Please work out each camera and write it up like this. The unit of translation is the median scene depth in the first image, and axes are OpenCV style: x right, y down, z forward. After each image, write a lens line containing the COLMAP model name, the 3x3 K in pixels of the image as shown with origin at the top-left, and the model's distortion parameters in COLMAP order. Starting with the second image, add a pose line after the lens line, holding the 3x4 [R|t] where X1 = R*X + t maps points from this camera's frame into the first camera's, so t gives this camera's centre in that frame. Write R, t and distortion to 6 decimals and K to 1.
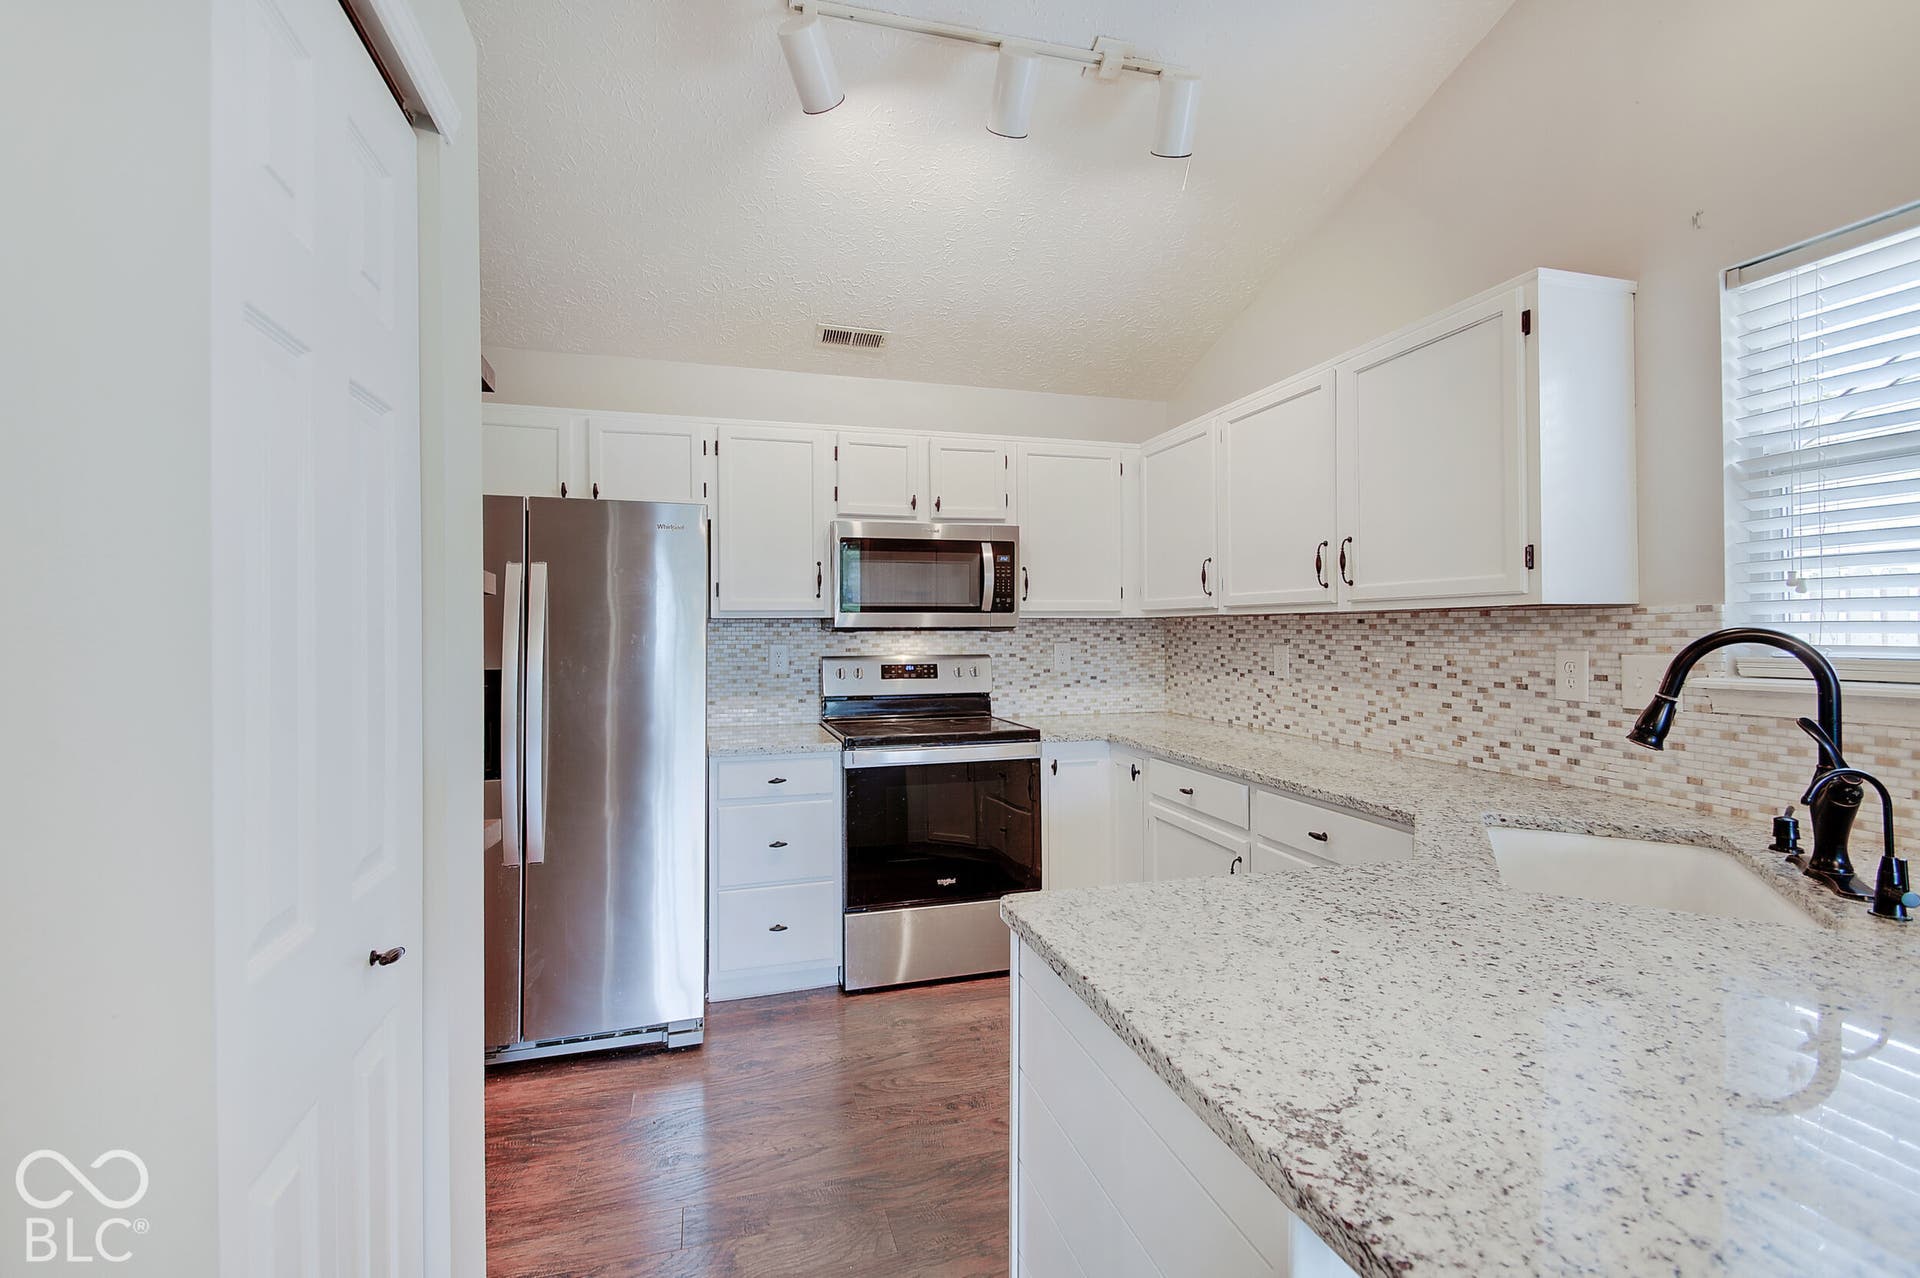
lens RADIAL K [[827.1, 0, 944.6], [0, 827.1, 634.6], [0, 0, 1]] dist [-0.002360, -0.000954]
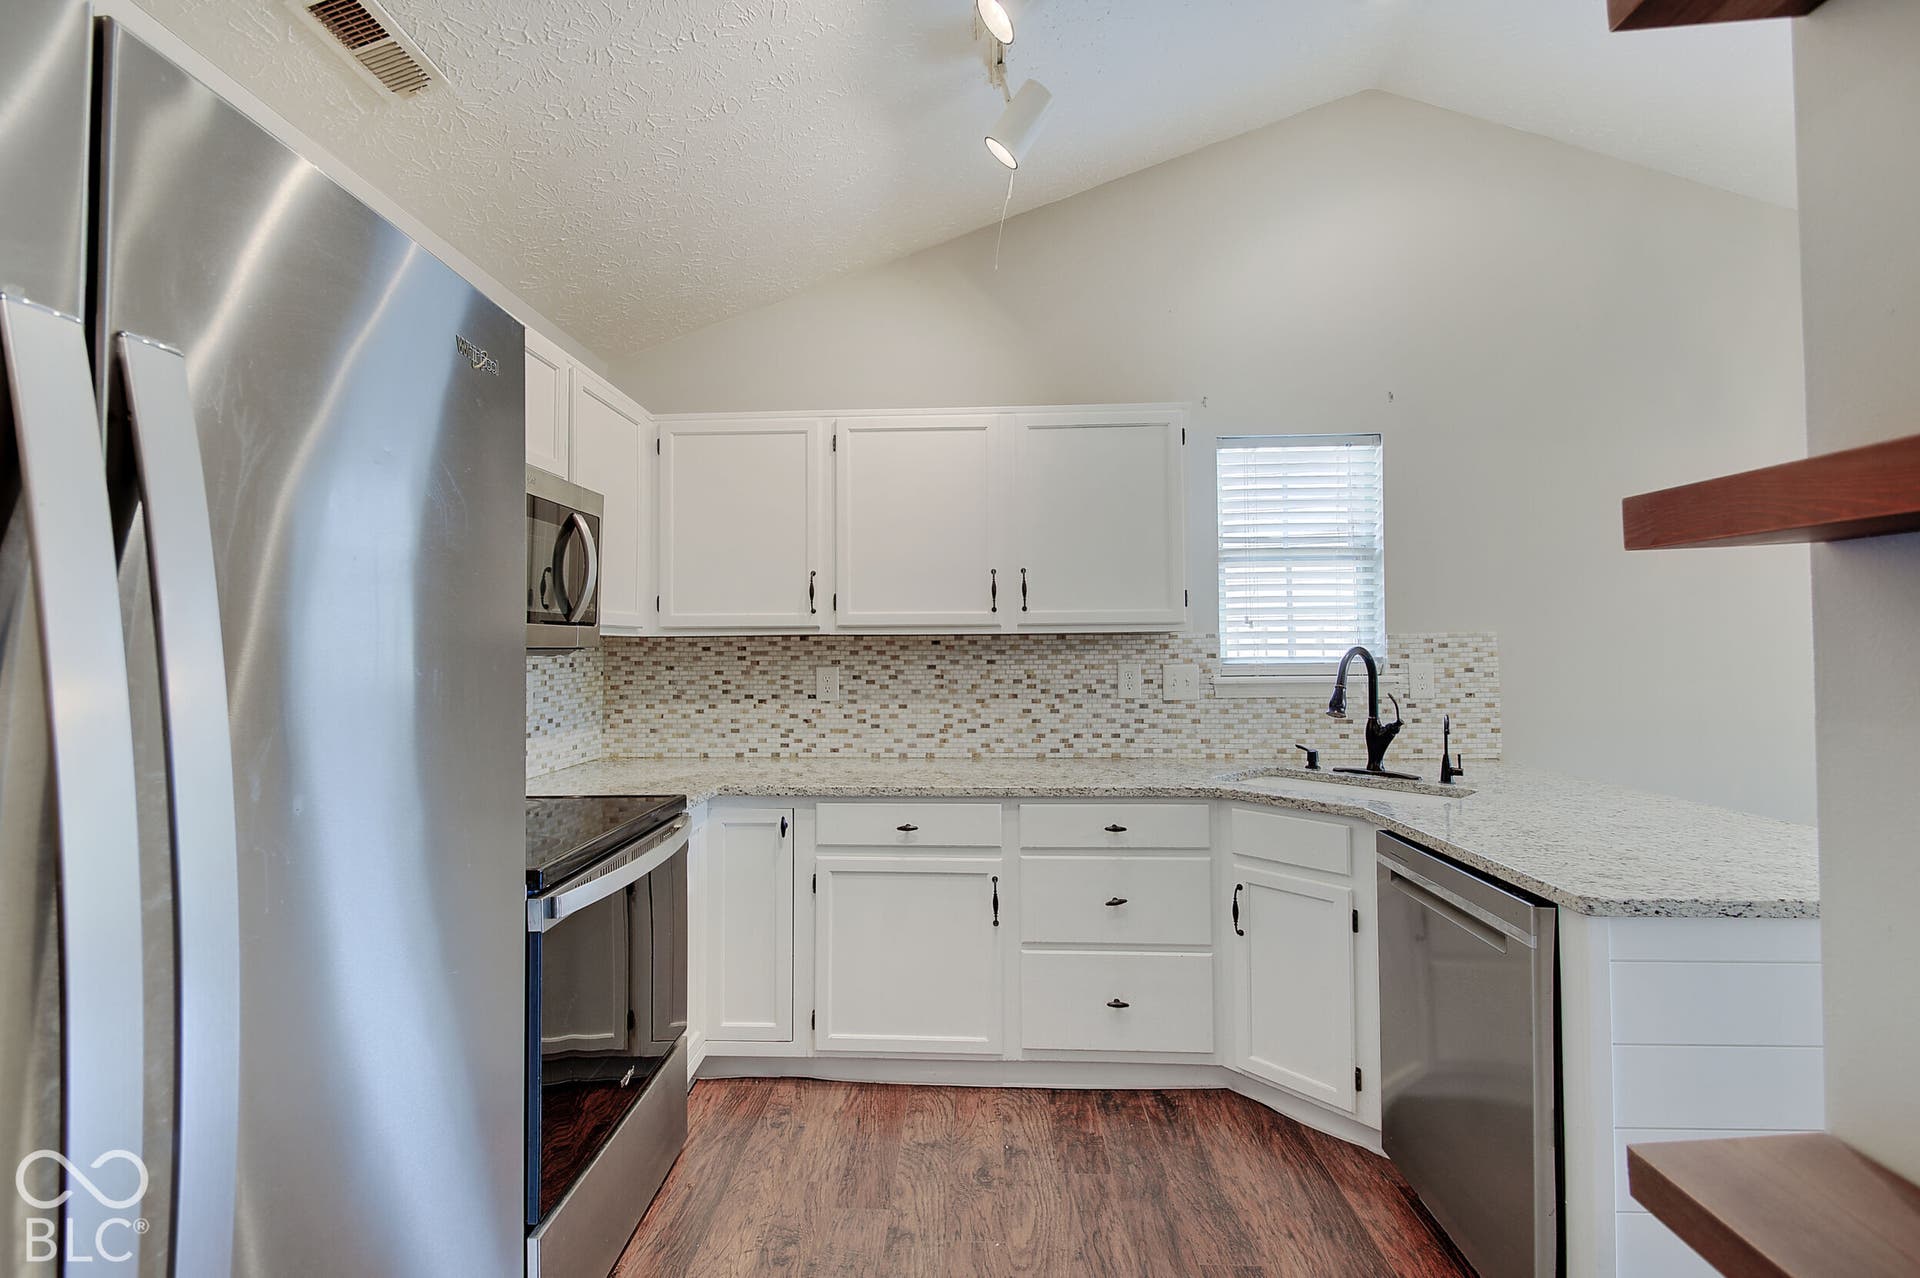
lens RADIAL K [[827.1, 0, 946.7], [0, 827.1, 630.1], [0, 0, 1]] dist [-0.002360, -0.000954]
pose [[0.311002, 0.021367, 0.950169, -0.542399], [0.011556, 0.999588, -0.026260, -0.003753], [-0.950339, 0.019147, 0.310627, 0.647737]]
